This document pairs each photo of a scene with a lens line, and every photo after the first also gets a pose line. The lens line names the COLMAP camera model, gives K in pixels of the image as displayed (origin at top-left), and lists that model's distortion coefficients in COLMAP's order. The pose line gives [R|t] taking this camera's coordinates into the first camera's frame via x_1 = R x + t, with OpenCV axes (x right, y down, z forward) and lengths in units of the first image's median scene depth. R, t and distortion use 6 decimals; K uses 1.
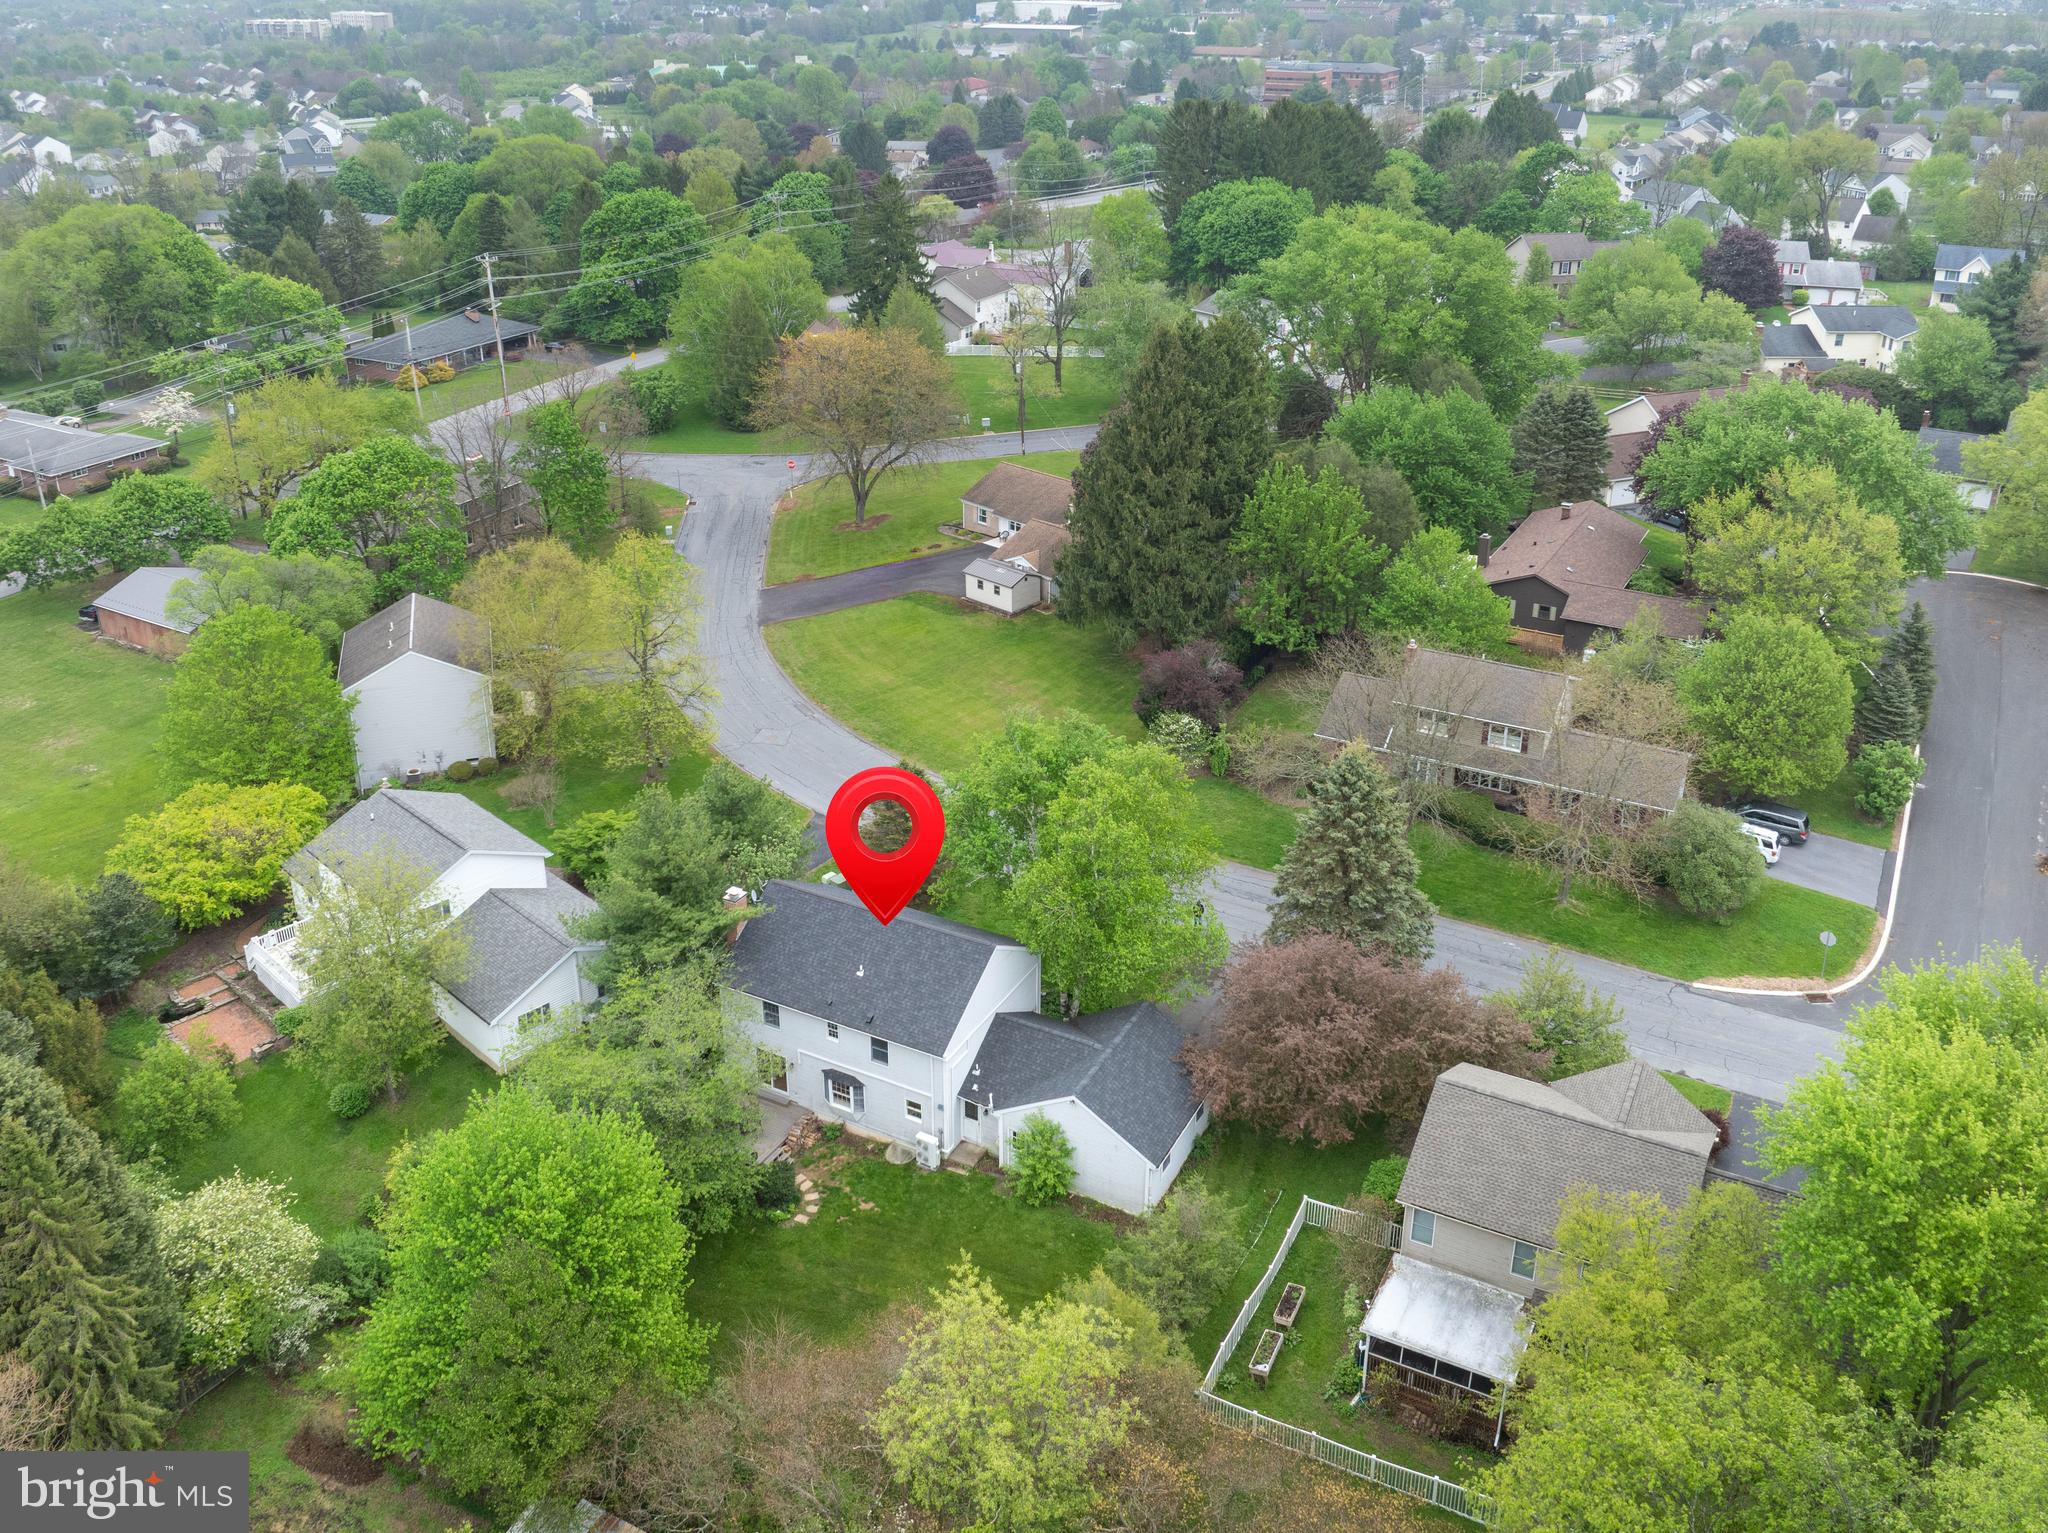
lens RADIAL K [[1816.1, 0, 988.0], [0, 1816.1, 616.2], [0, 0, 1]] dist [-0.004179, 0.001435]
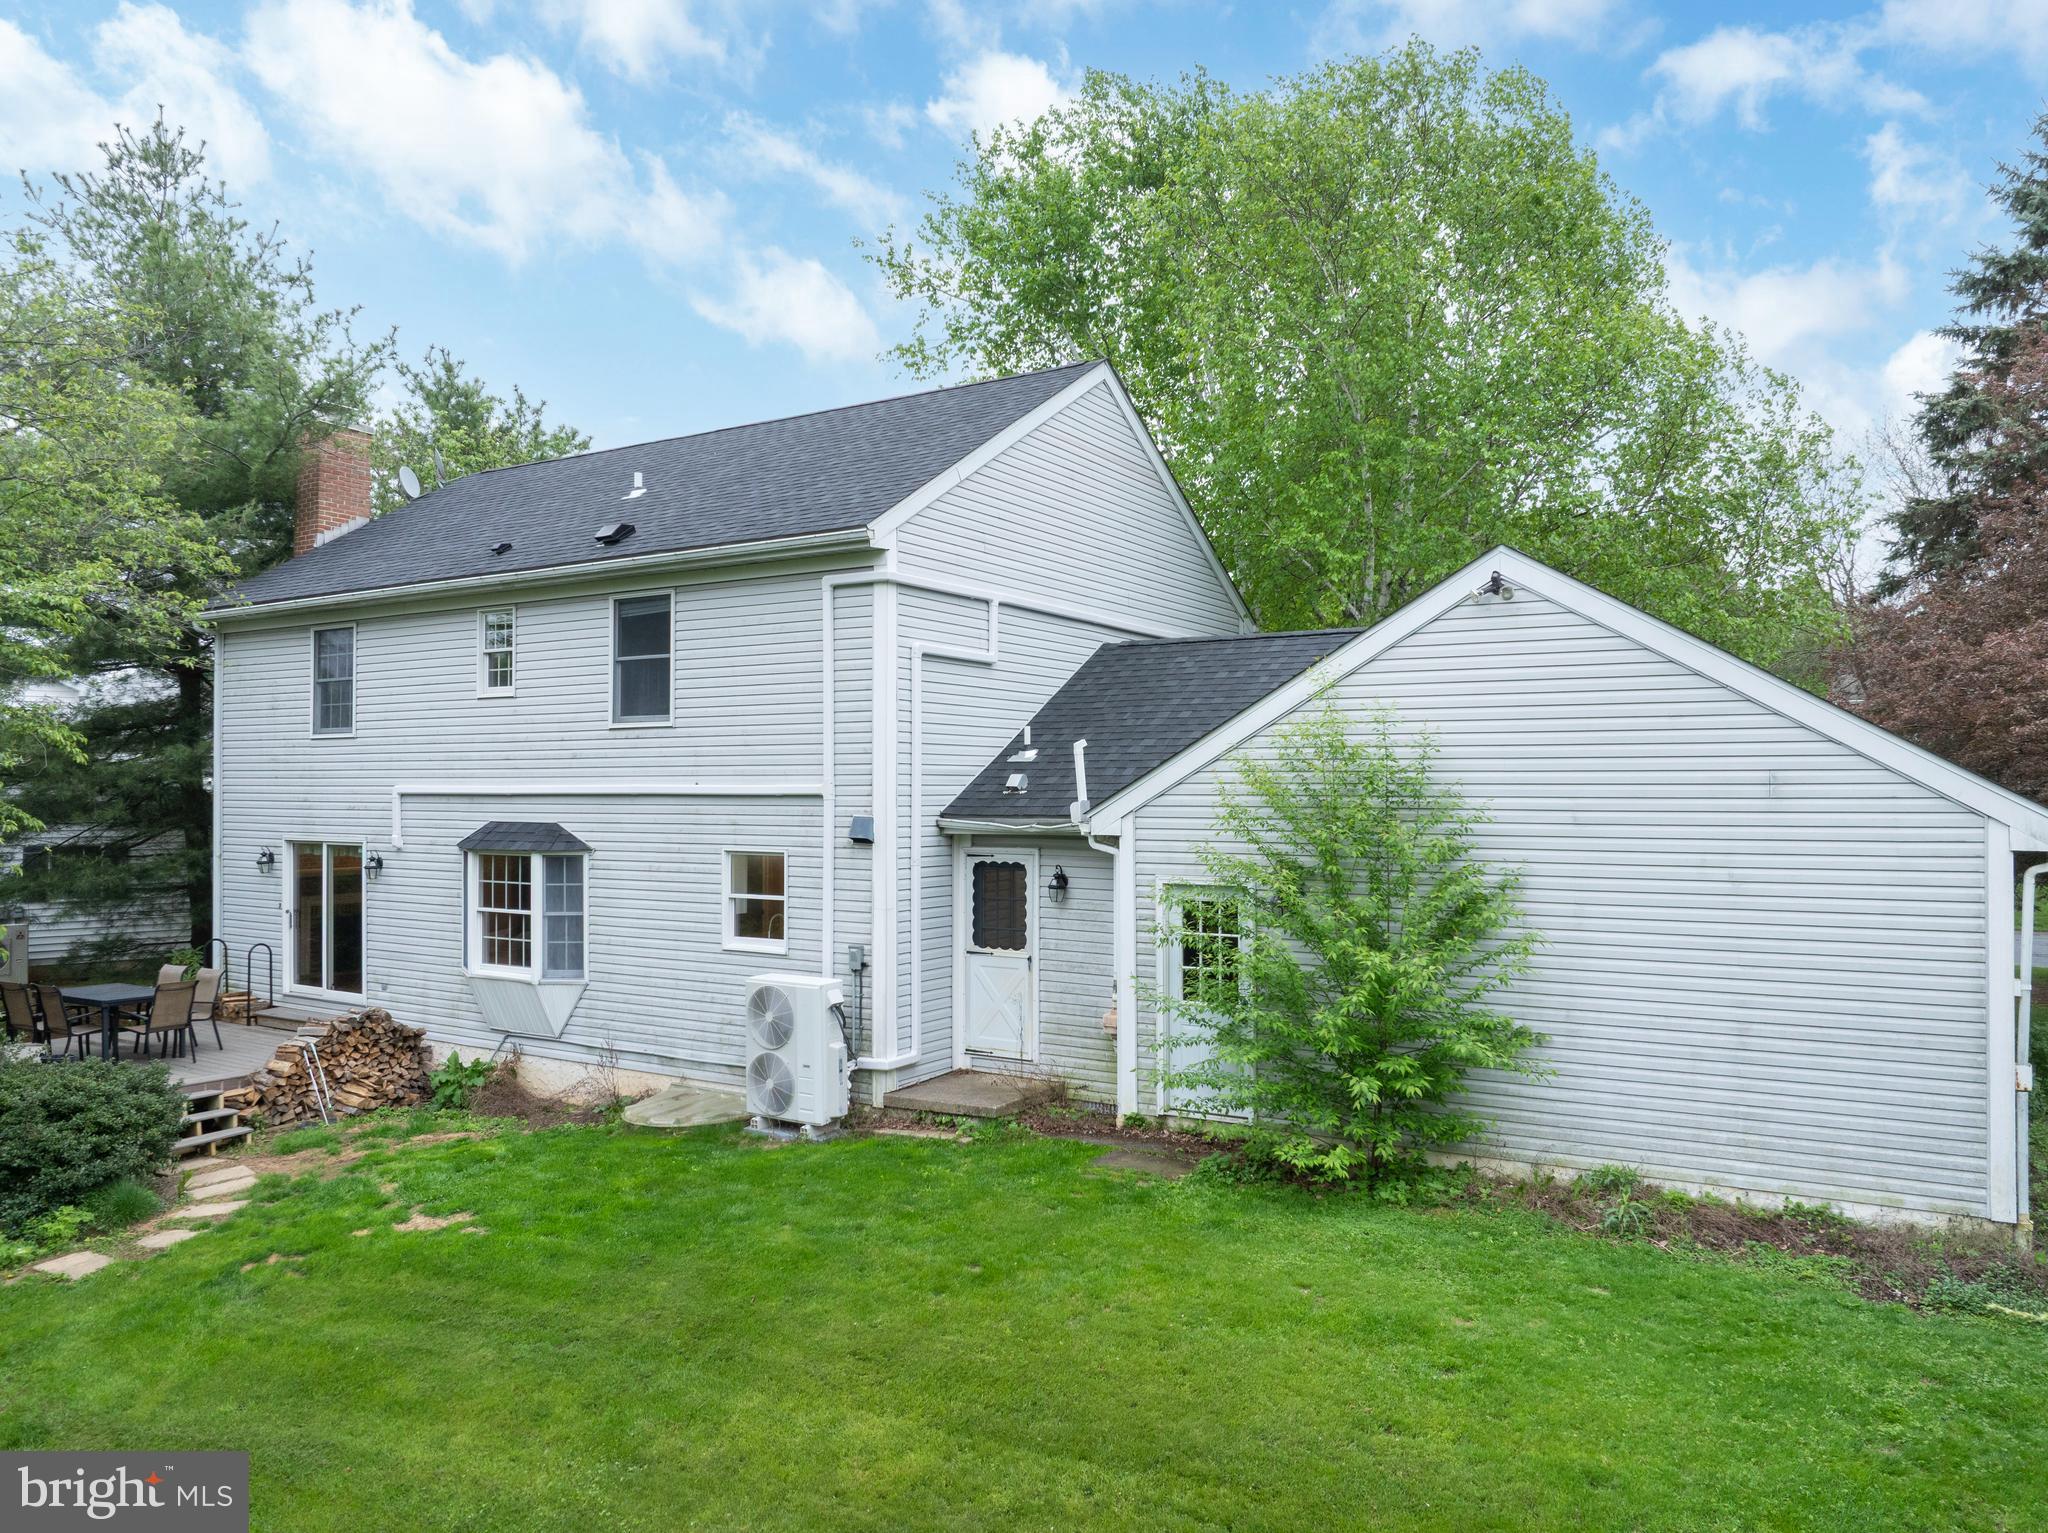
lens RADIAL K [[1442.8, 0, 1024.0], [0, 1442.8, 766.5], [0, 0, 1]] dist [-0.037108, -0.002566]
pose [[0.998621, 0.001793, -0.052461, 0.003920], [-0.022478, 0.917759, -0.396501, 0.331125], [0.047436, 0.397134, 0.916534, 0.824531]]
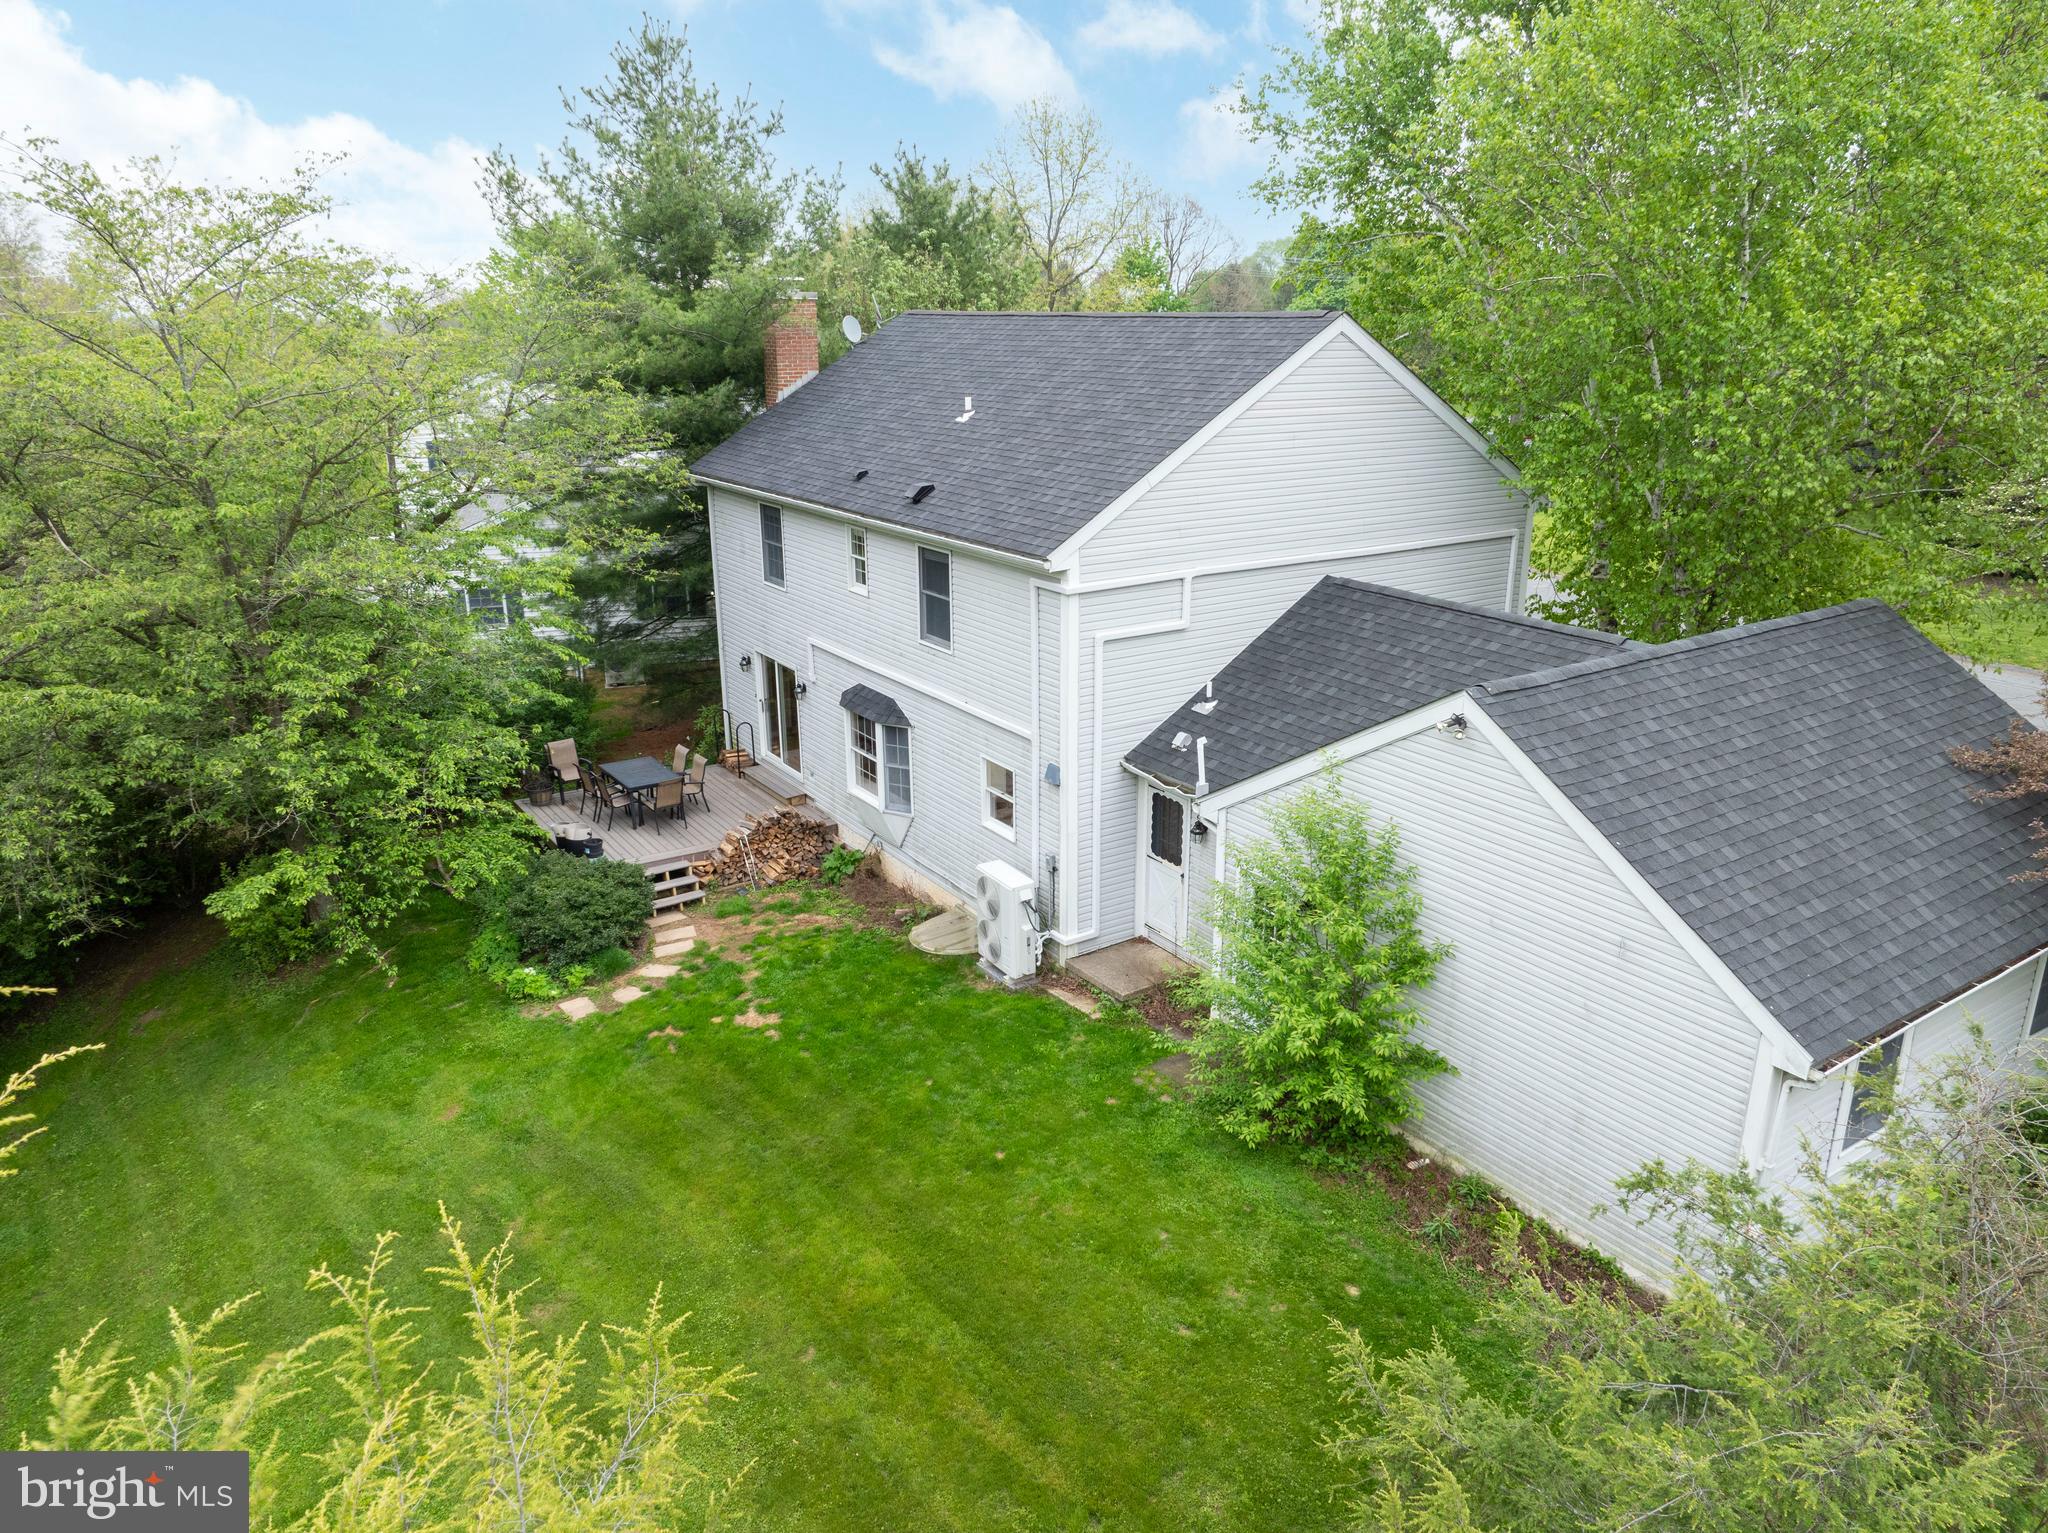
lens RADIAL K [[1442.8, 0, 1024.0], [0, 1442.8, 766.5], [0, 0, 1]] dist [-0.037108, -0.002566]
pose [[0.881482, 0.143904, -0.449758, 0.077140], [-0.177774, 0.983493, -0.033743, 0.275477], [0.437478, 0.109699, 0.892513, 0.775671]]
